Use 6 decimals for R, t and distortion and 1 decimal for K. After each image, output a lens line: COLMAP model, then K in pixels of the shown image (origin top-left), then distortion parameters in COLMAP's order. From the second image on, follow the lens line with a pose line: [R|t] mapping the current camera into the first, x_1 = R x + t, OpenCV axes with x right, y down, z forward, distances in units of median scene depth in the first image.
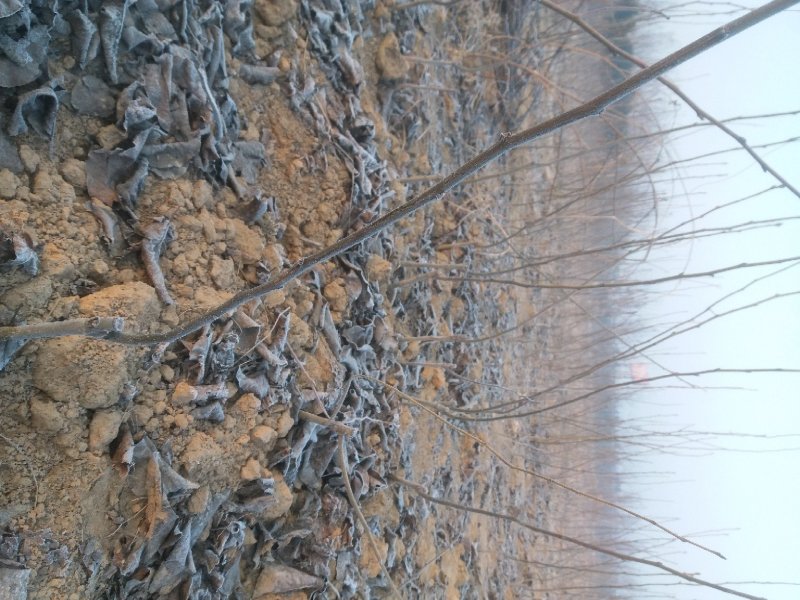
lens RADIAL K [[643.9, 0, 400.0], [0, 643.9, 300.0], [0, 0, 1]] dist [0.009708, -0.044800]
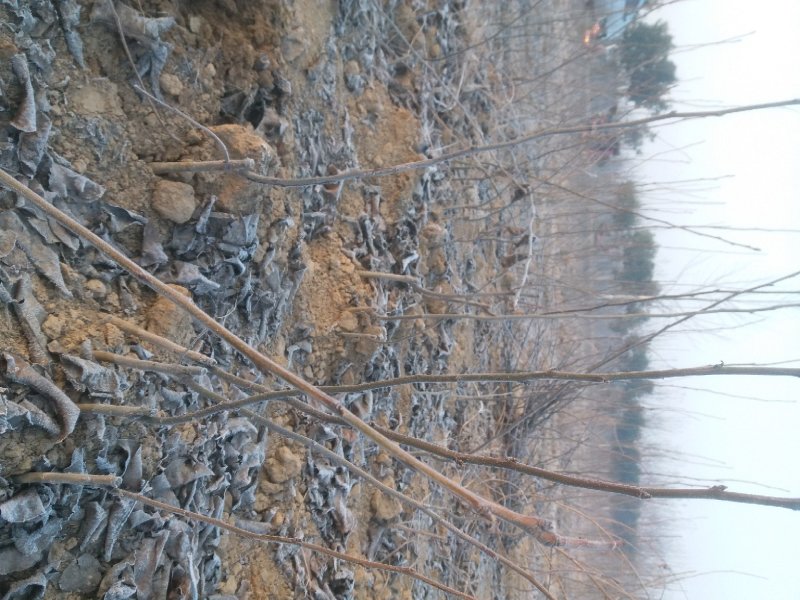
lens RADIAL K [[643.9, 0, 400.0], [0, 643.9, 300.0], [0, 0, 1]] dist [0.009708, -0.044800]
pose [[0.988198, 0.141244, -0.059282, 0.033335], [-0.151787, 0.850831, -0.503038, -0.162018], [-0.020612, 0.506100, 0.862229, -0.116314]]
